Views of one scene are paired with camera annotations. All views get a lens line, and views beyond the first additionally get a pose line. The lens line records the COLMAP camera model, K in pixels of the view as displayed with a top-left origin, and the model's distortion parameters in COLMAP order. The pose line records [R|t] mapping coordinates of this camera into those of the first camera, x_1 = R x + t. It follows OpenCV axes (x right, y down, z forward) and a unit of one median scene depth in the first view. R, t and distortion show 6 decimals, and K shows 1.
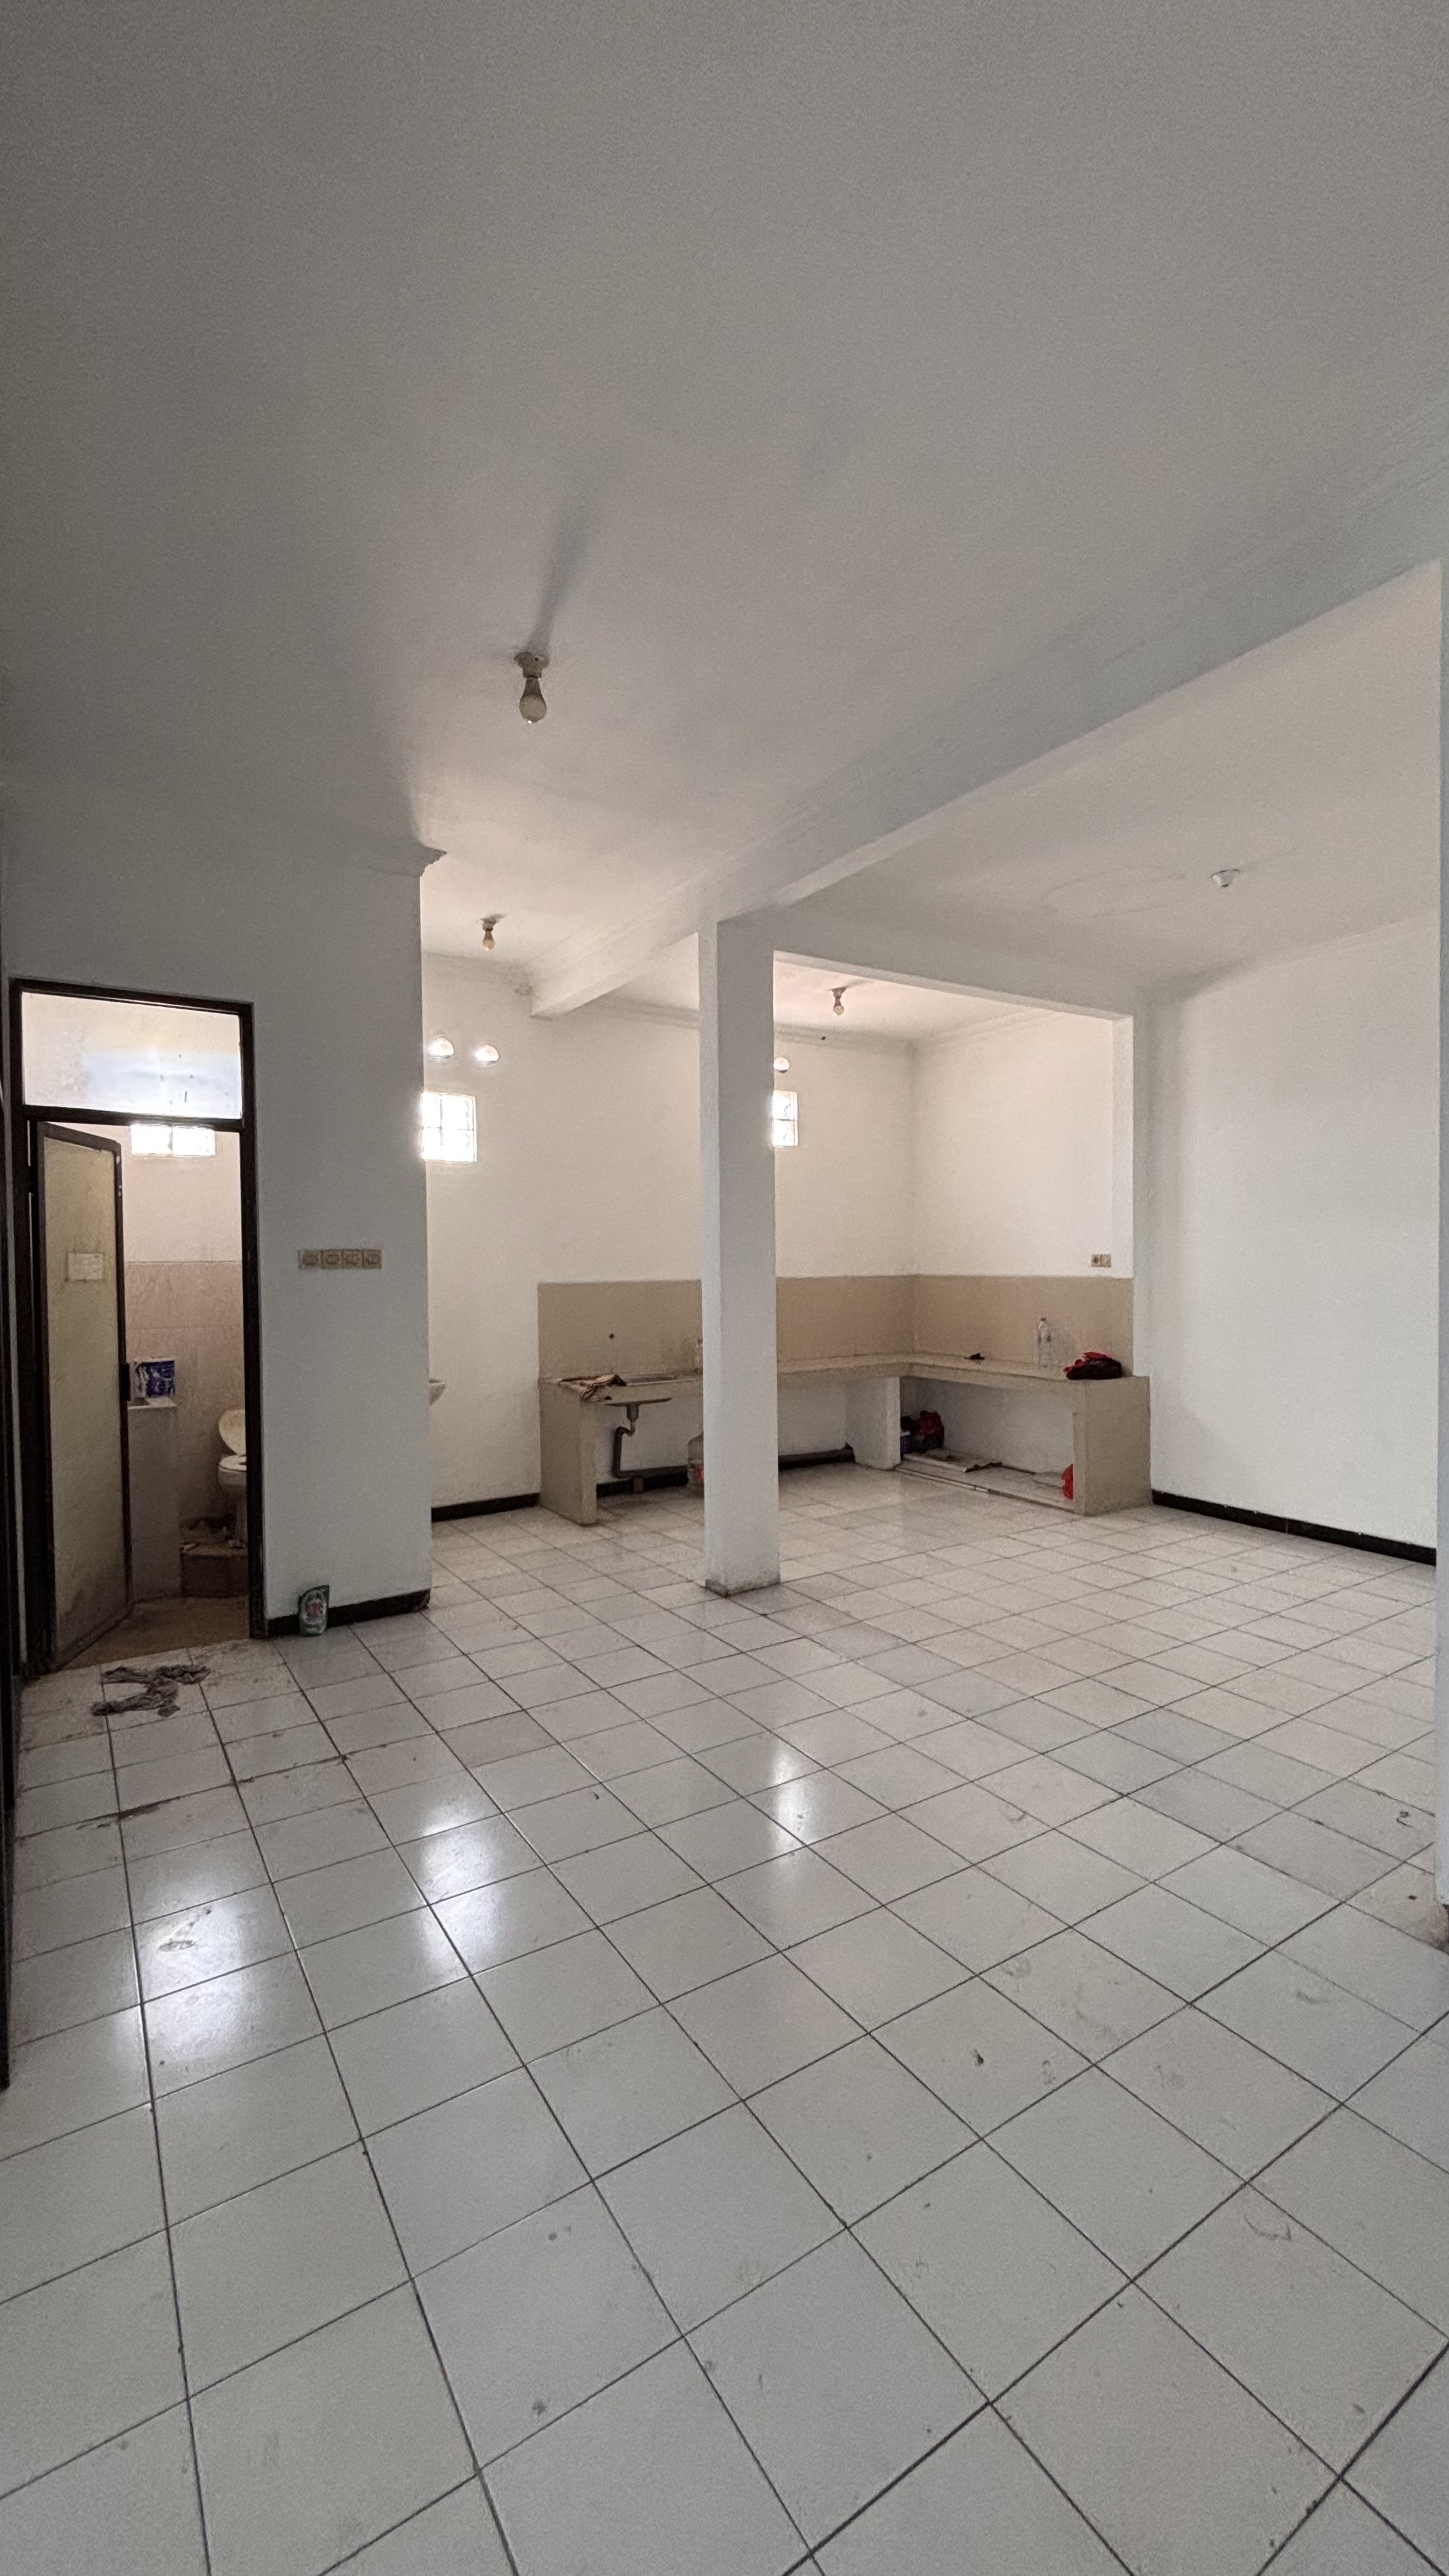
lens RADIAL K [[1054.3, 0, 724.5], [0, 1054.3, 1288.0], [0, 0, 1]] dist [0.030434, -0.000029]
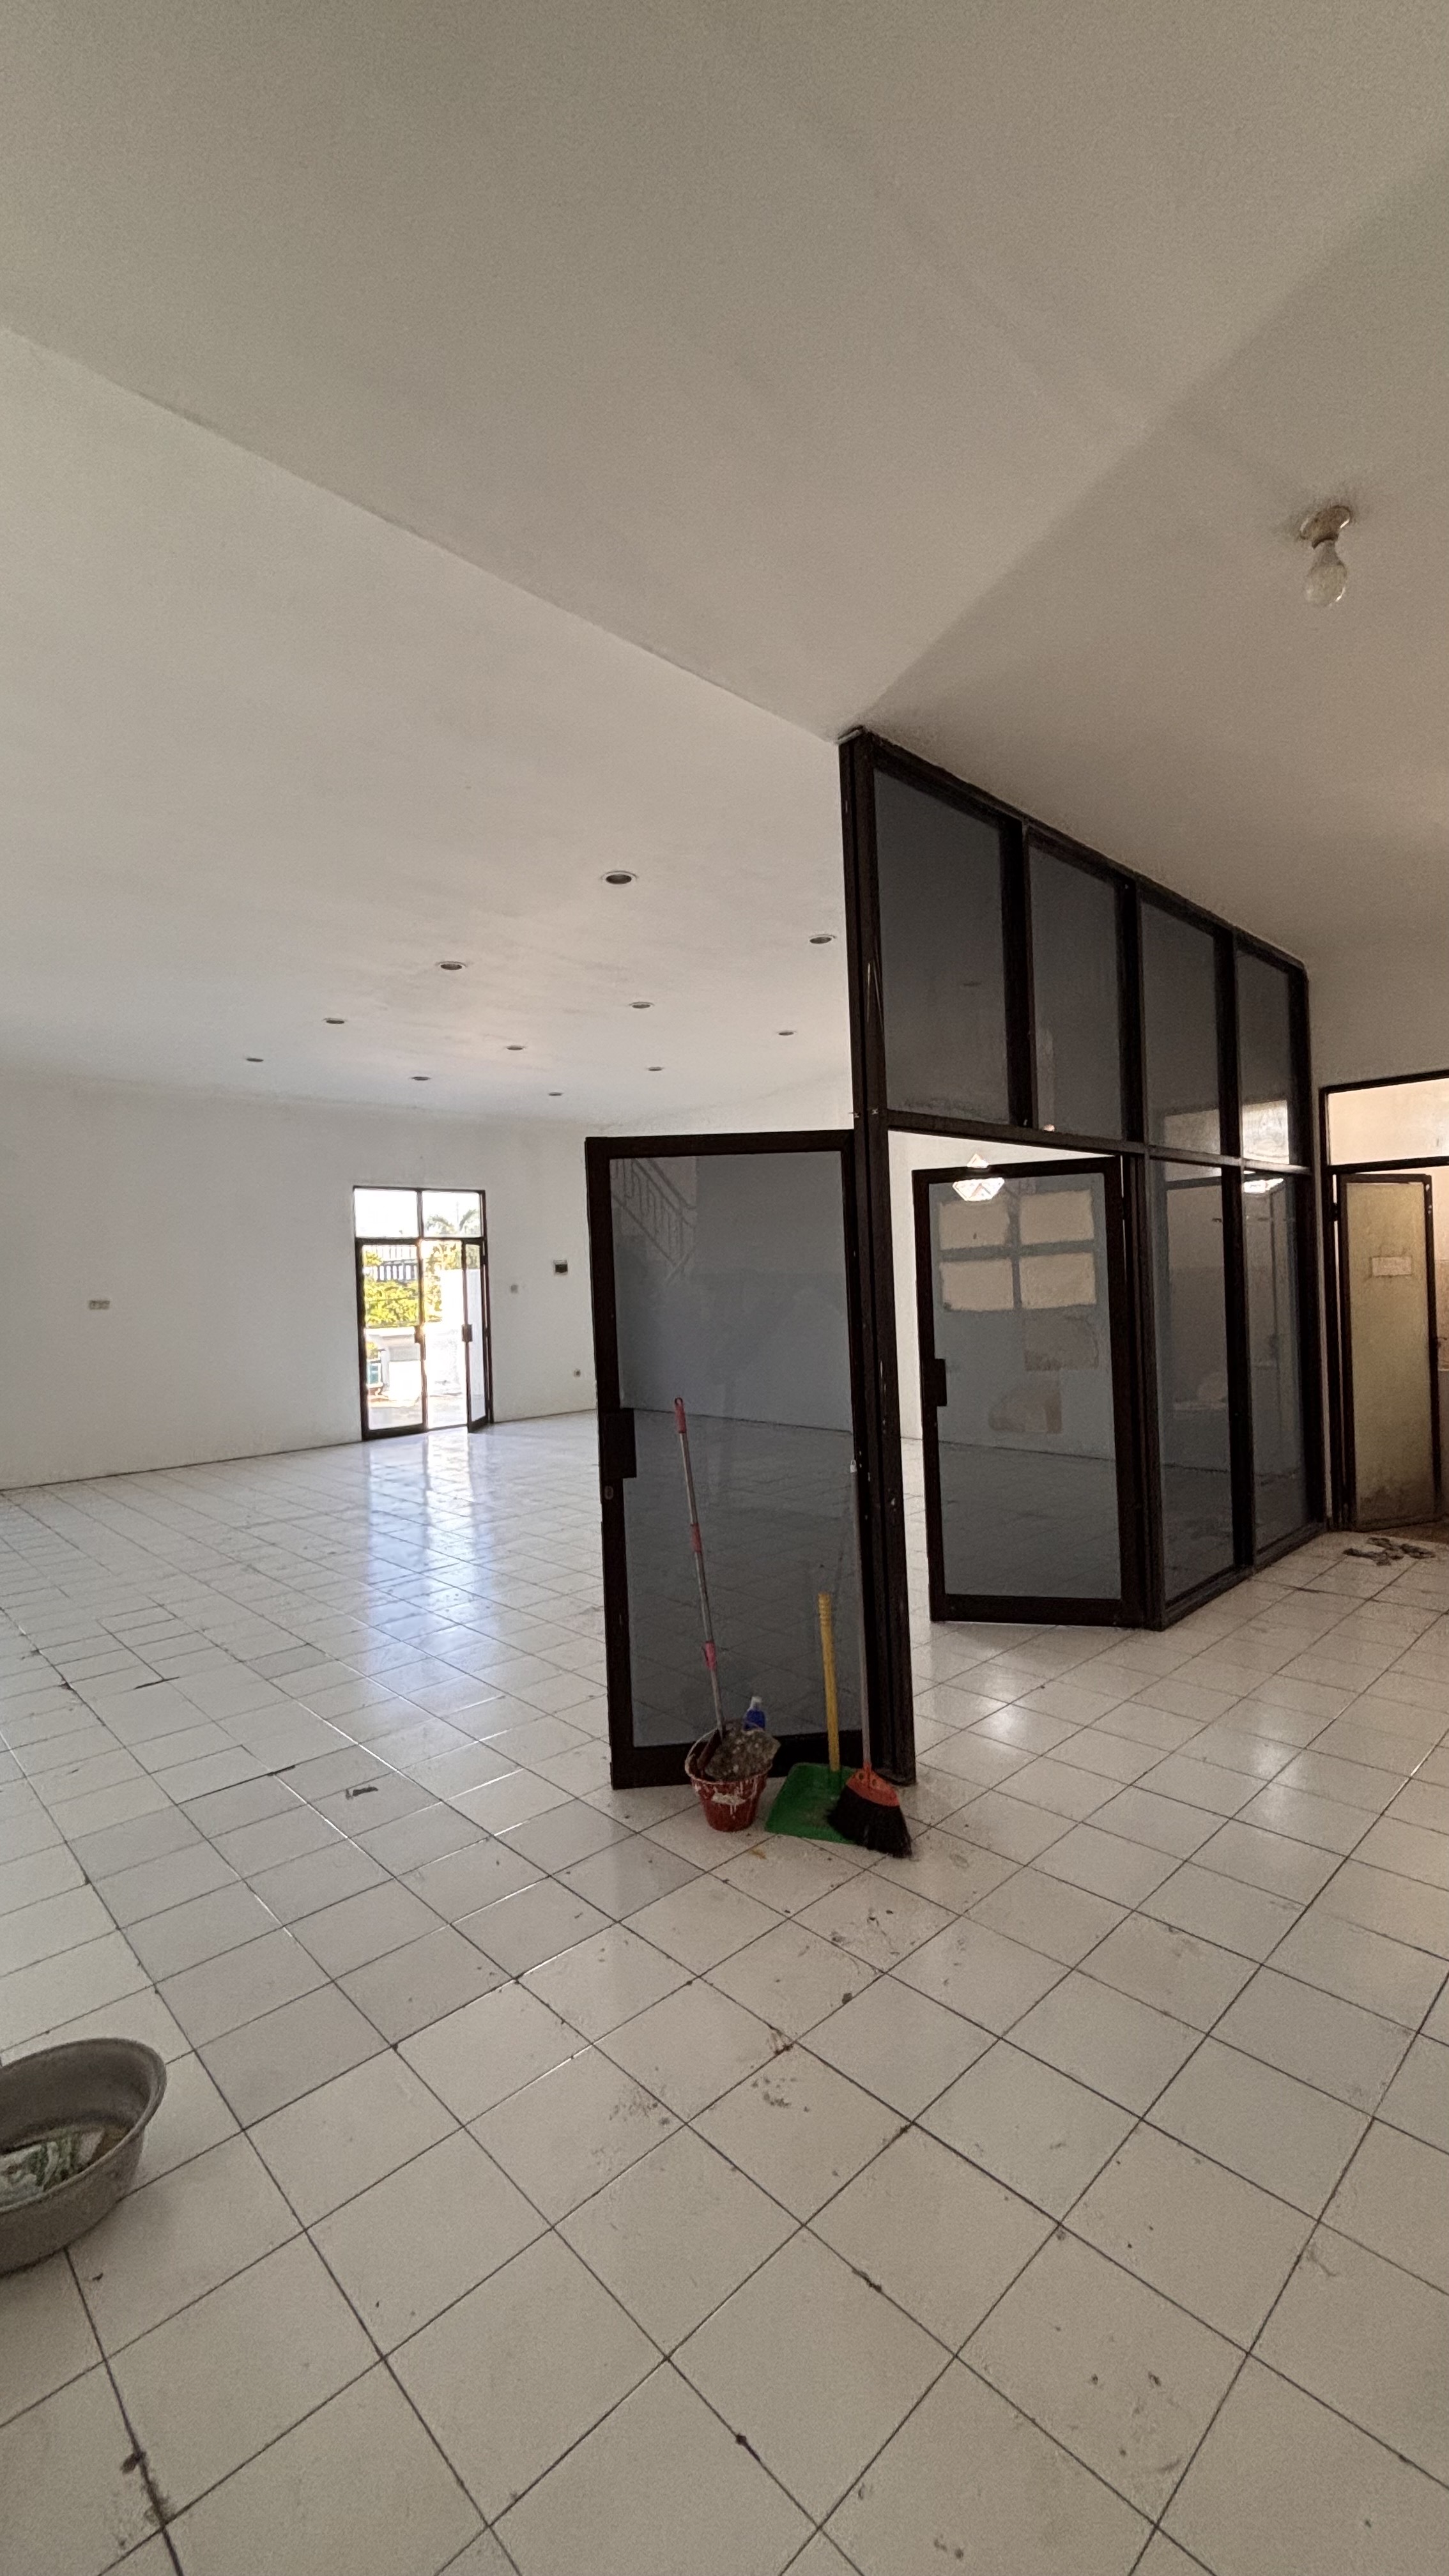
lens RADIAL K [[1059.6, 0, 734.6], [0, 1059.6, 1286.8], [0, 0, 1]] dist [0.017813, -0.000291]
pose [[0.191780, 0.008067, -0.981405, 0.646085], [0.000334, 0.999966, 0.008285, -0.004713], [0.981438, -0.001917, 0.191770, -0.149119]]
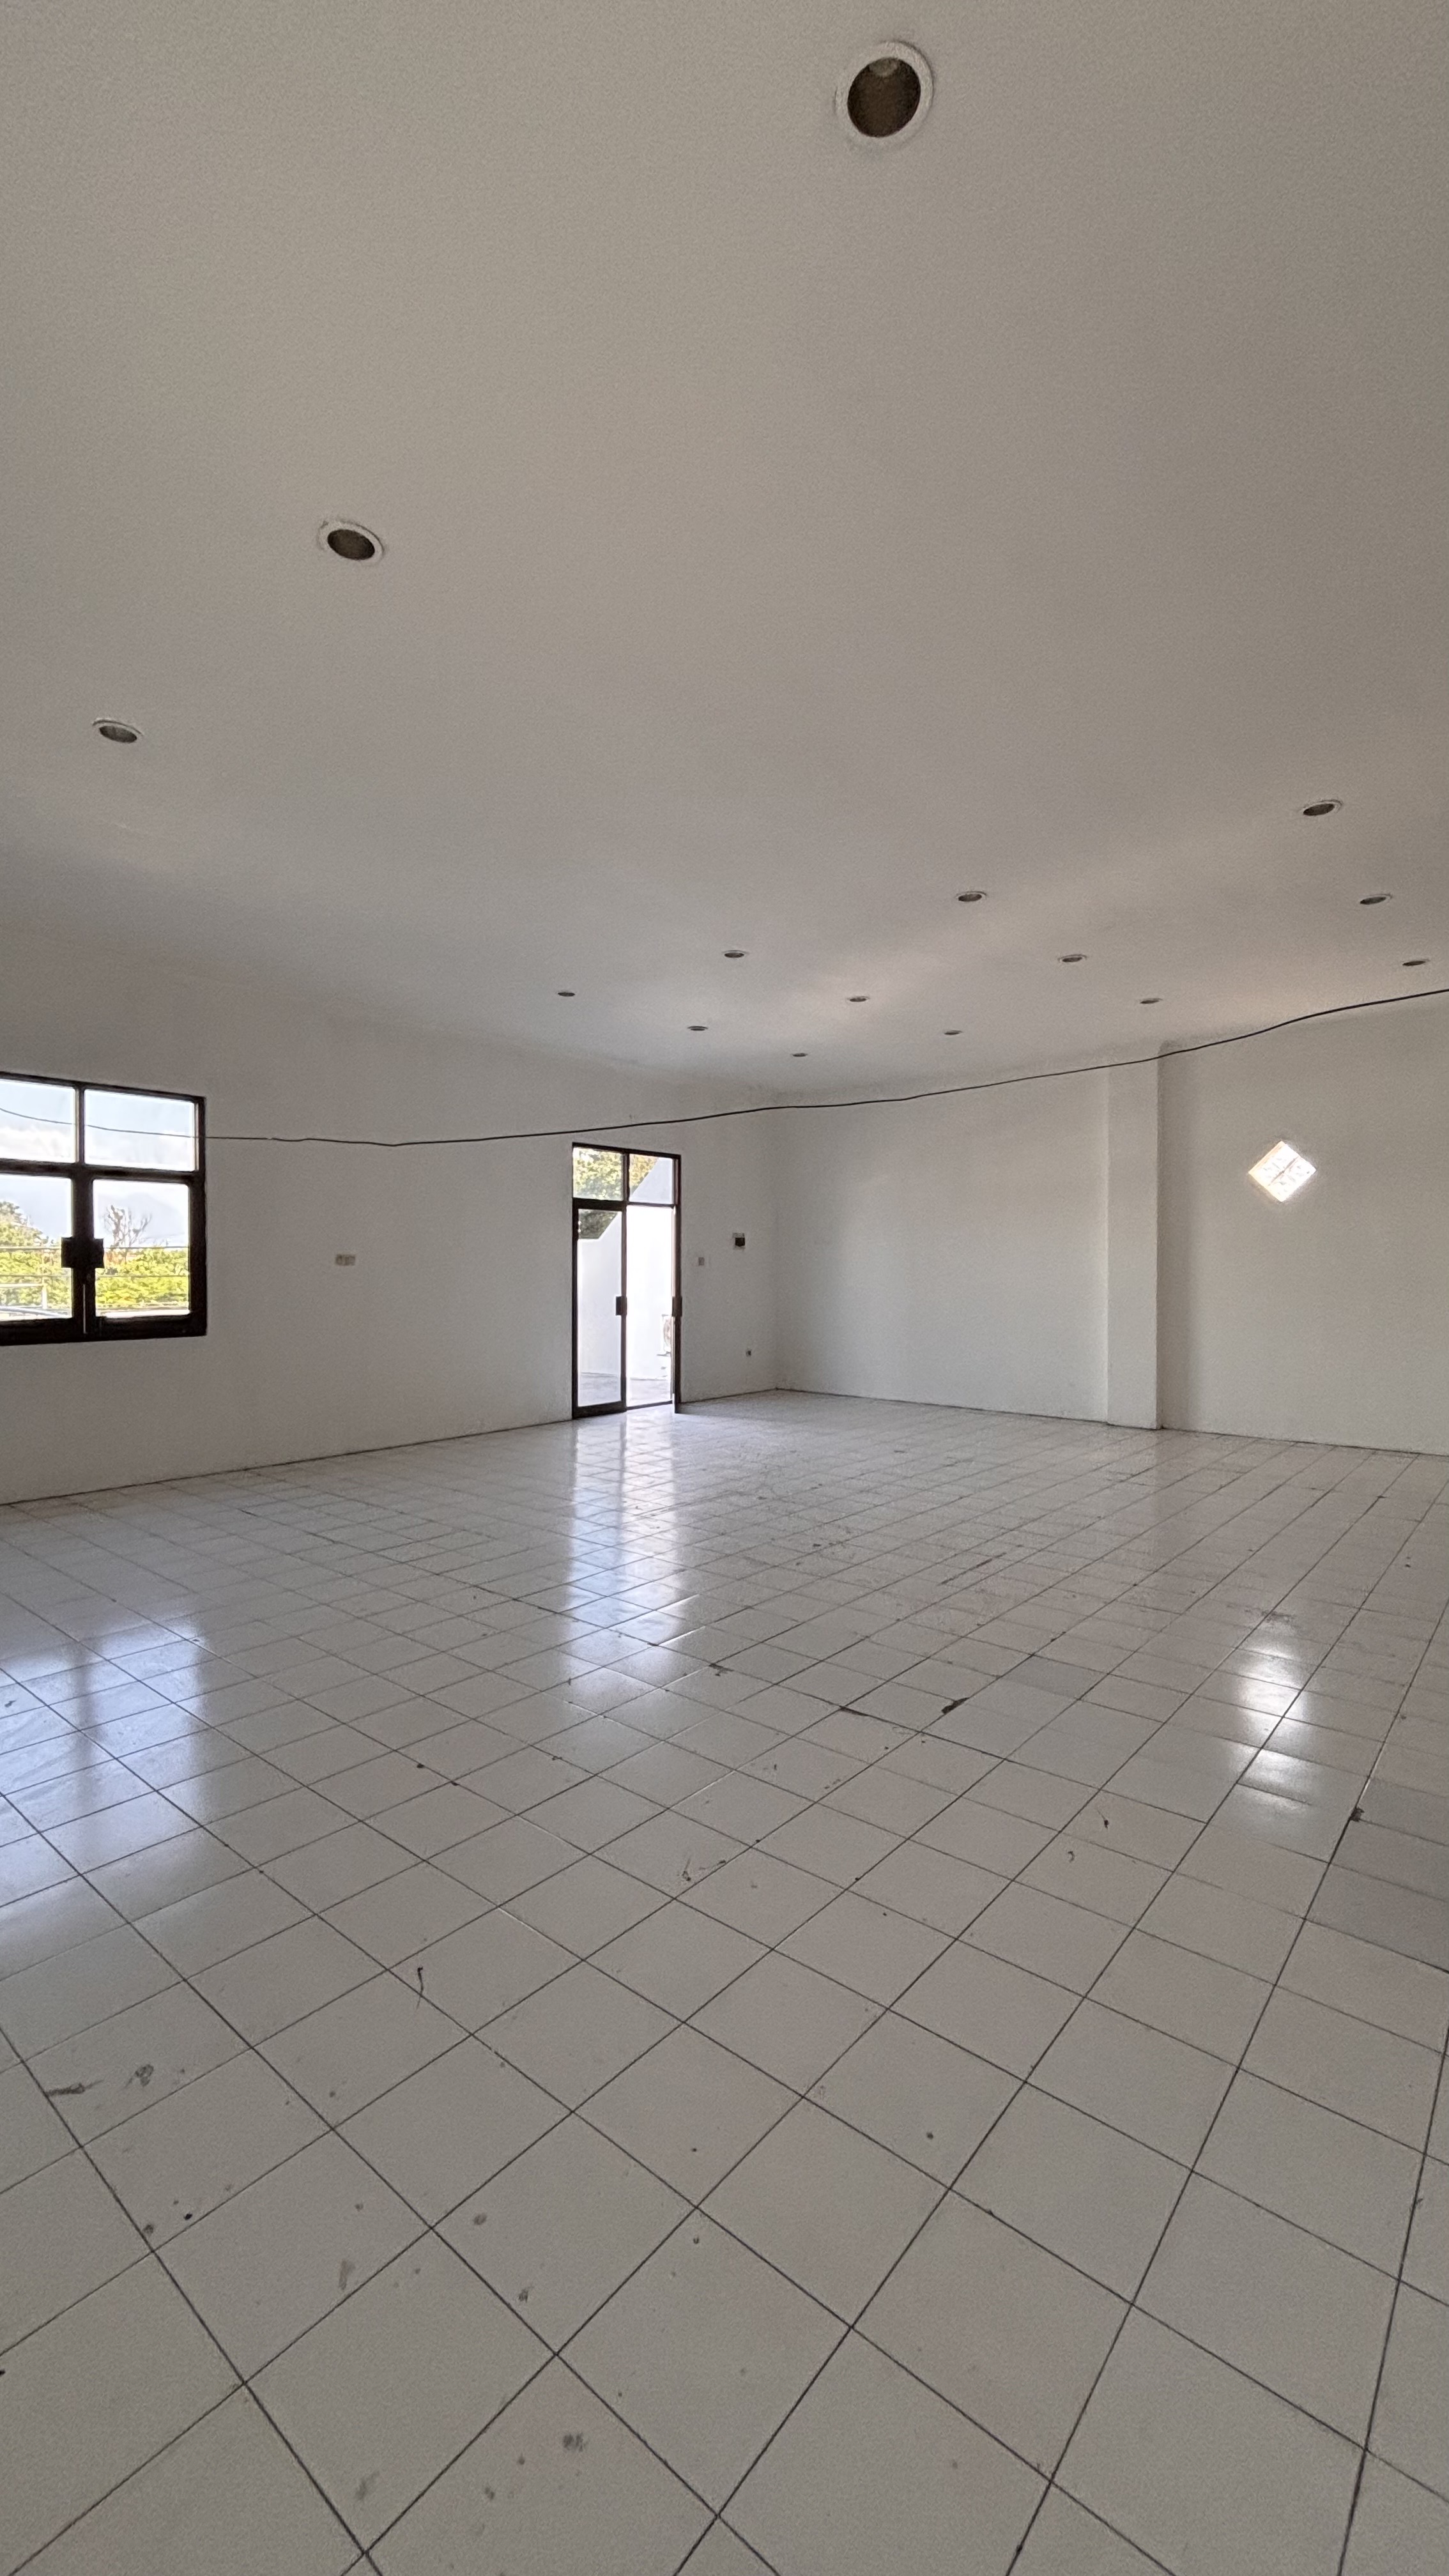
lens RADIAL K [[1054.3, 0, 724.5], [0, 1054.3, 1288.0], [0, 0, 1]] dist [0.030434, -0.000029]
pose [[0.310204, 0.031403, -0.950151, 0.288427], [-0.038739, 0.999042, 0.020372, 0.034335], [0.949880, 0.030489, 0.311123, -0.952587]]
